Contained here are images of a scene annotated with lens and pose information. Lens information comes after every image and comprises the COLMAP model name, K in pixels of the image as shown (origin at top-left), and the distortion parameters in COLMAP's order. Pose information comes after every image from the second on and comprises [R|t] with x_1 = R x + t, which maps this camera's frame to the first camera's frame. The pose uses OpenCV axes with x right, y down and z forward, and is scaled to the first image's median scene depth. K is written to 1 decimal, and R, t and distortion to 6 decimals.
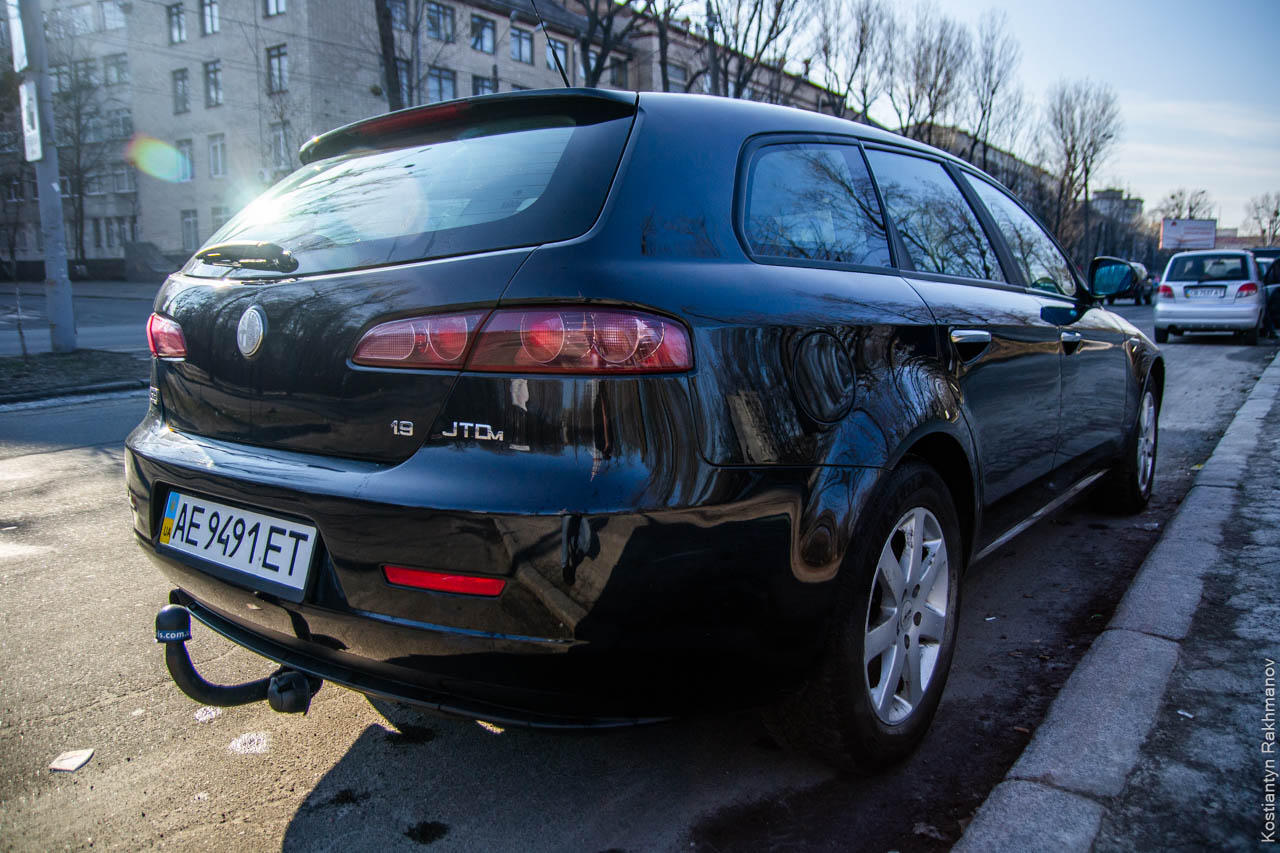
lens RADIAL K [[937.8, 0, 648.5], [0, 937.8, 420.3], [0, 0, 1]] dist [-0.133386, 0.110147]
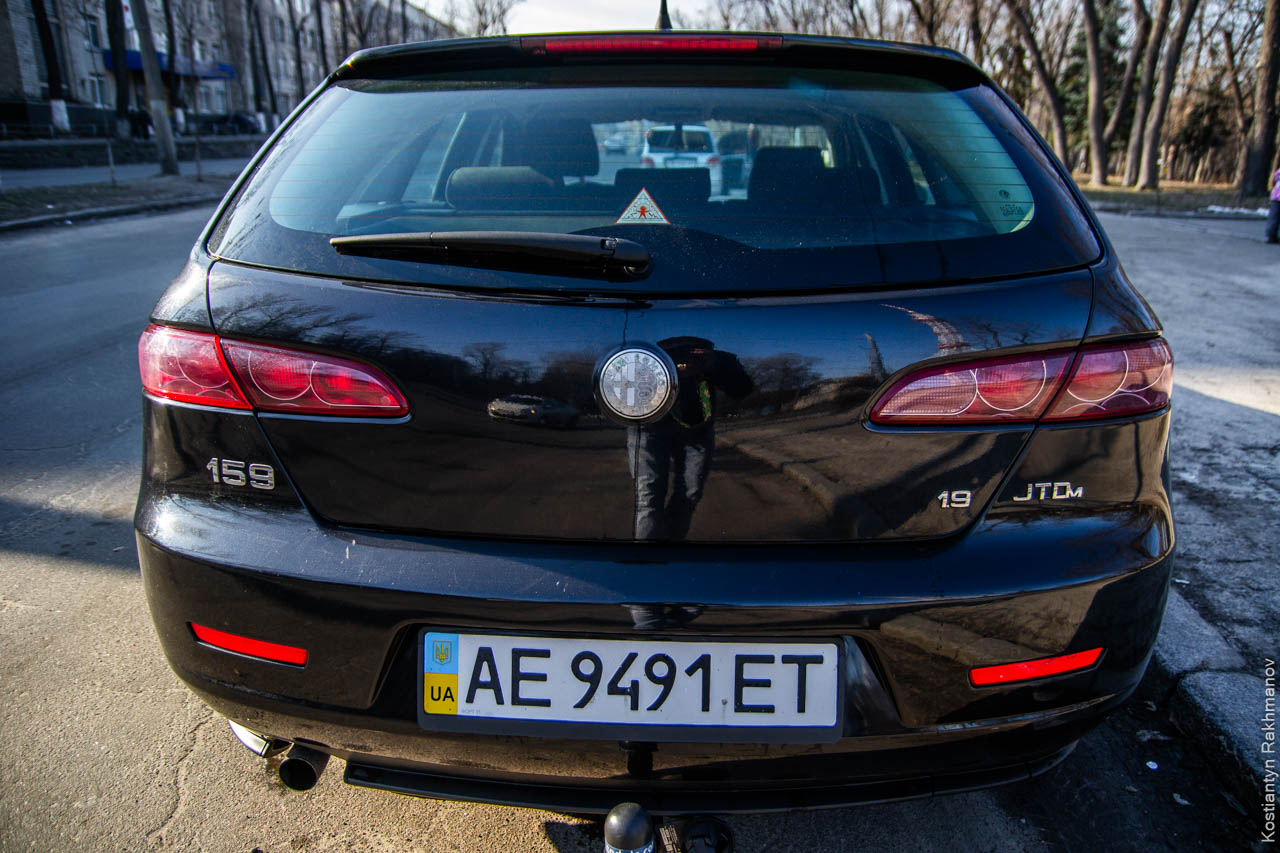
lens RADIAL K [[937.8, 0, 648.5], [0, 937.8, 420.3], [0, 0, 1]] dist [-0.133386, 0.110147]
pose [[0.827046, -0.139498, 0.544551, -0.801278], [0.058512, 0.984820, 0.163417, -0.180226], [-0.559081, -0.103290, 0.822654, 0.439123]]
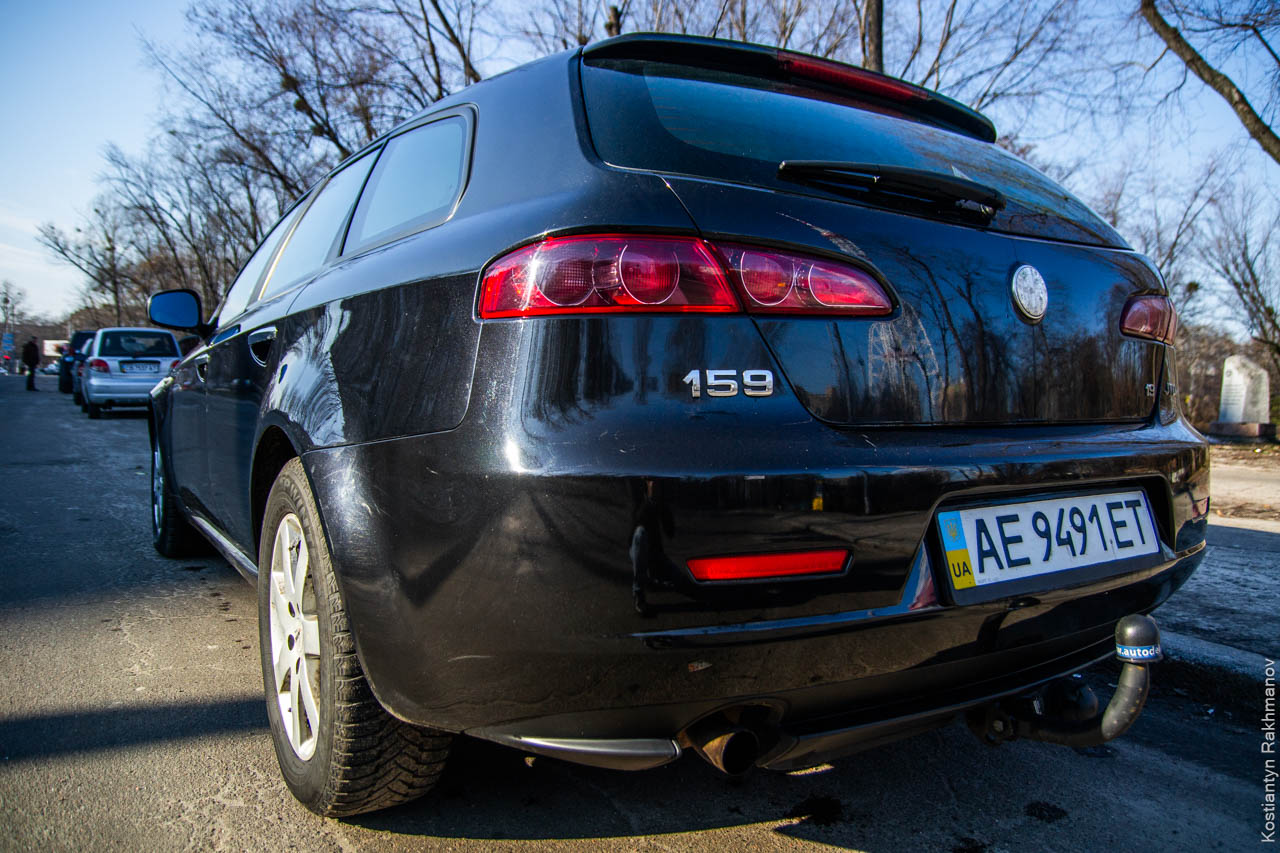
lens RADIAL K [[918.3, 0, 637.2], [0, 918.3, 397.5], [0, 0, 1]] dist [-0.065626, -0.000203]
pose [[0.351218, 0.006562, 0.936271, -1.356892], [0.105261, 0.993359, -0.046448, 0.001890], [-0.930358, 0.114866, 0.348194, 1.061159]]
